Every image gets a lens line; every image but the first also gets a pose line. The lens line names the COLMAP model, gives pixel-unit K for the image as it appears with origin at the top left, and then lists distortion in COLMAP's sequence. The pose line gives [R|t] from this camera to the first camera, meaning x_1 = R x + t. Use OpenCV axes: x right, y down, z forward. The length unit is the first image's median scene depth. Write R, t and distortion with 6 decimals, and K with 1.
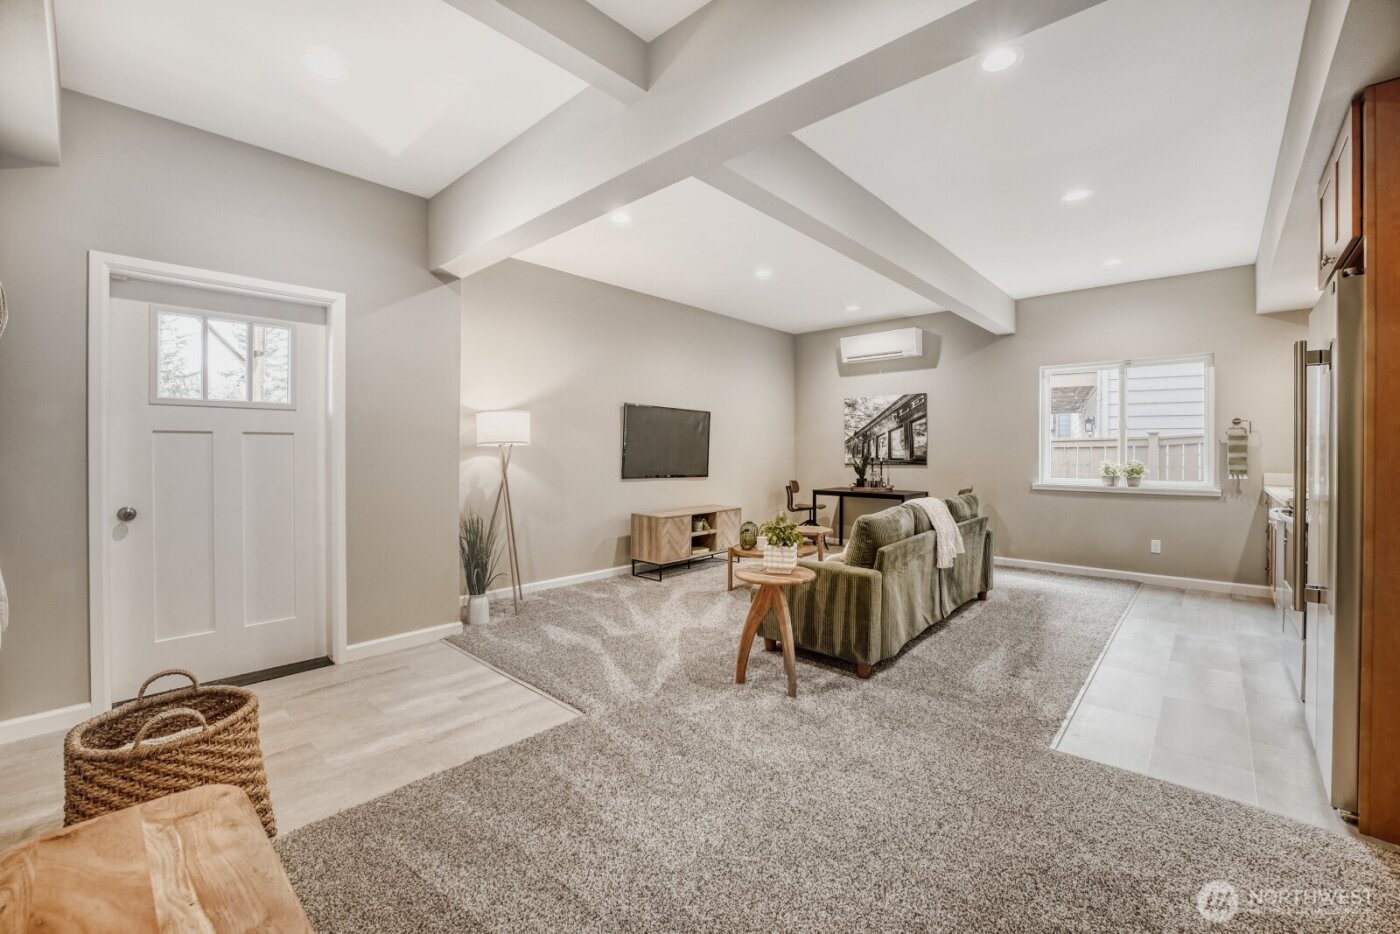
lens RADIAL K [[568.2, 0, 692.8], [0, 568.2, 462.3], [0, 0, 1]] dist [-0.000413, 0.000112]
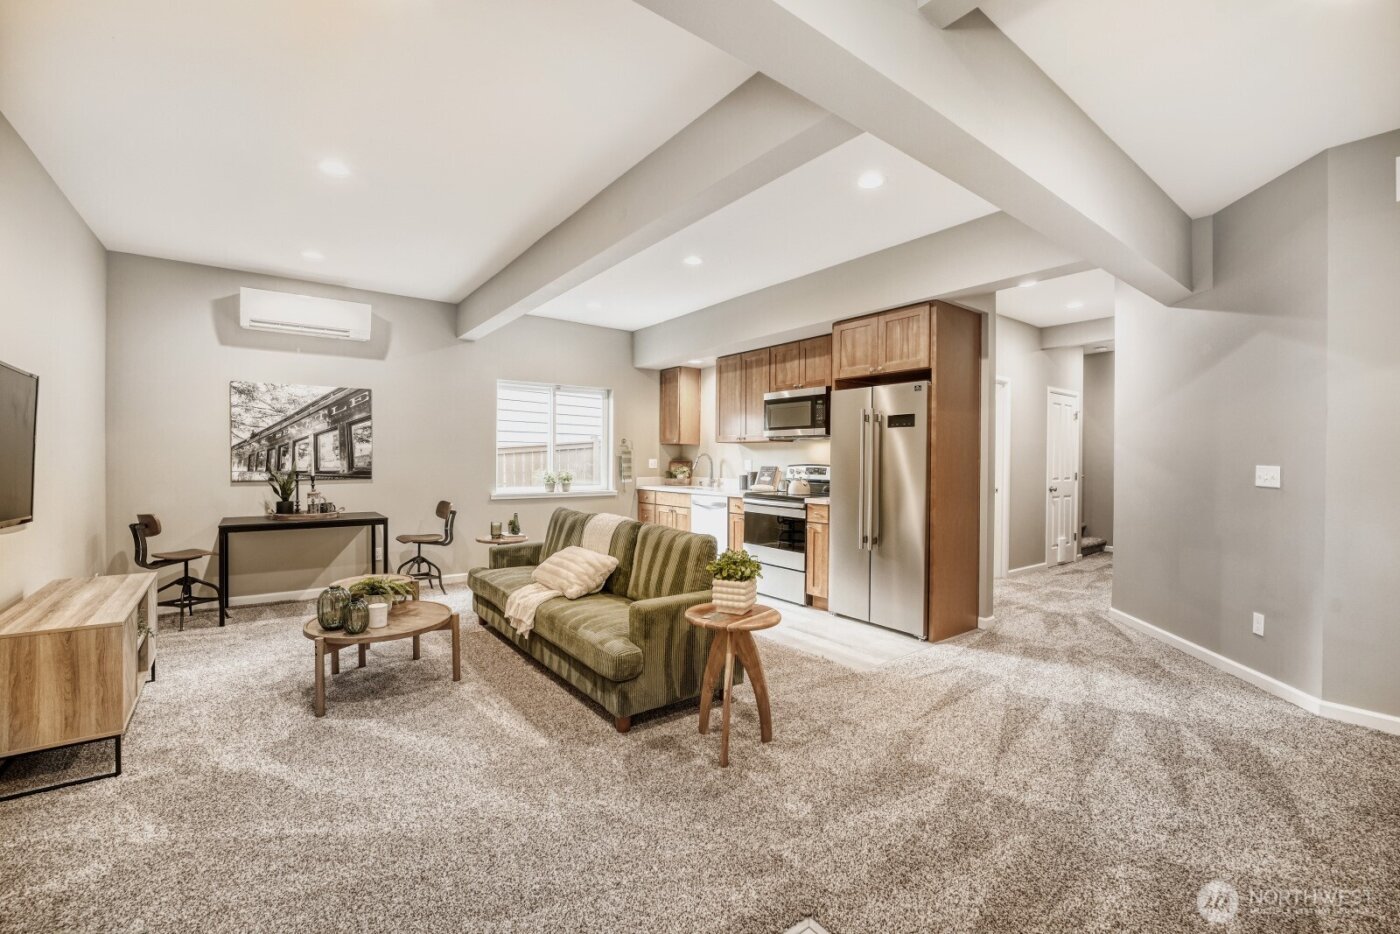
lens RADIAL K [[591.0, 0, 700.0], [0, 591.0, 467.0], [0, 0, 1]] dist [-0.001812, -0.000042]
pose [[0.196067, -0.012831, 0.980506, -0.308177], [0.013486, 0.999855, 0.010387, -0.014358], [-0.980498, 0.011186, 0.196212, 0.373929]]
